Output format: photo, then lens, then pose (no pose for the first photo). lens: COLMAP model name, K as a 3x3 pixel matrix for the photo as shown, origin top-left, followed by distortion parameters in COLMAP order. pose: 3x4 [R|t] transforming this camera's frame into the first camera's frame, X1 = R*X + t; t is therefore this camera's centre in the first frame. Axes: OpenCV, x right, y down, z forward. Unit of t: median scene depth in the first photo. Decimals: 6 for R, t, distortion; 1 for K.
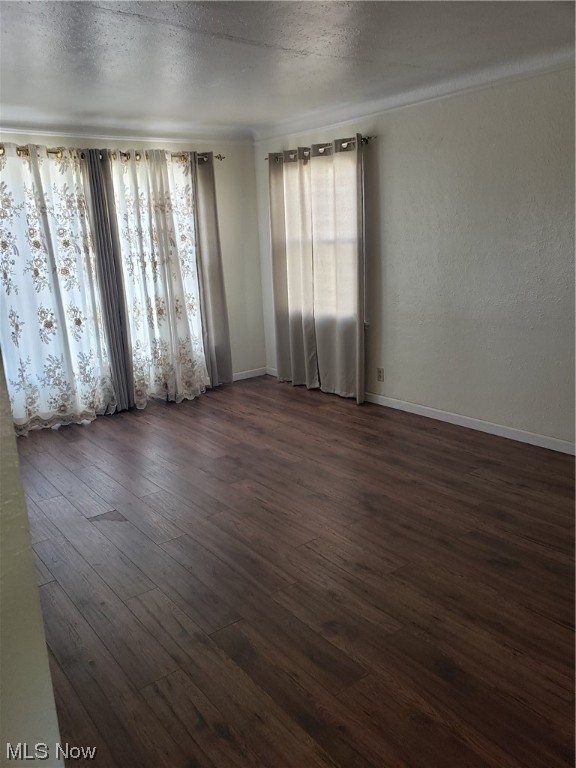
lens RADIAL K [[604.1, 0, 284.4], [0, 604.1, 383.6], [0, 0, 1]] dist [0.077912, -0.069925]
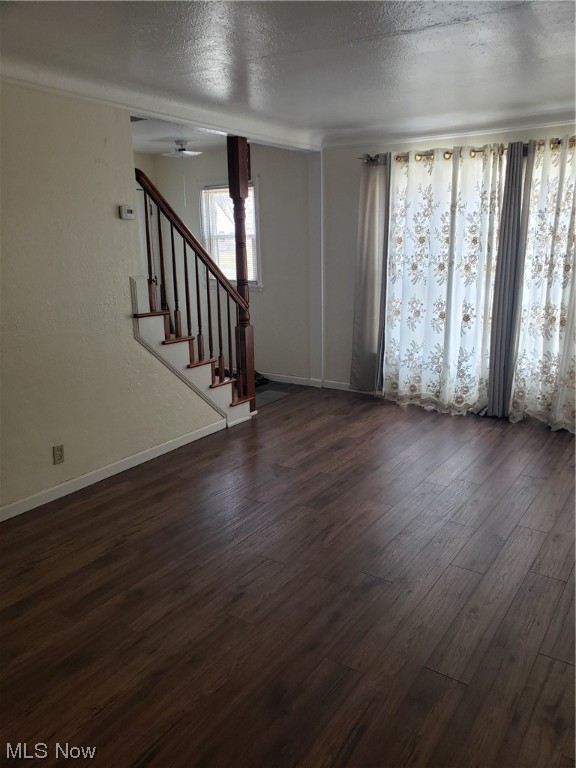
lens RADIAL K [[592.4, 0, 288.5], [0, 592.4, 397.8], [0, 0, 1]] dist [0.015081, 0.006060]
pose [[0.317274, 0.287931, -0.903567, 0.516661], [-0.229277, 0.947818, 0.221525, -0.128840], [0.920201, 0.136883, 0.366734, 0.385243]]
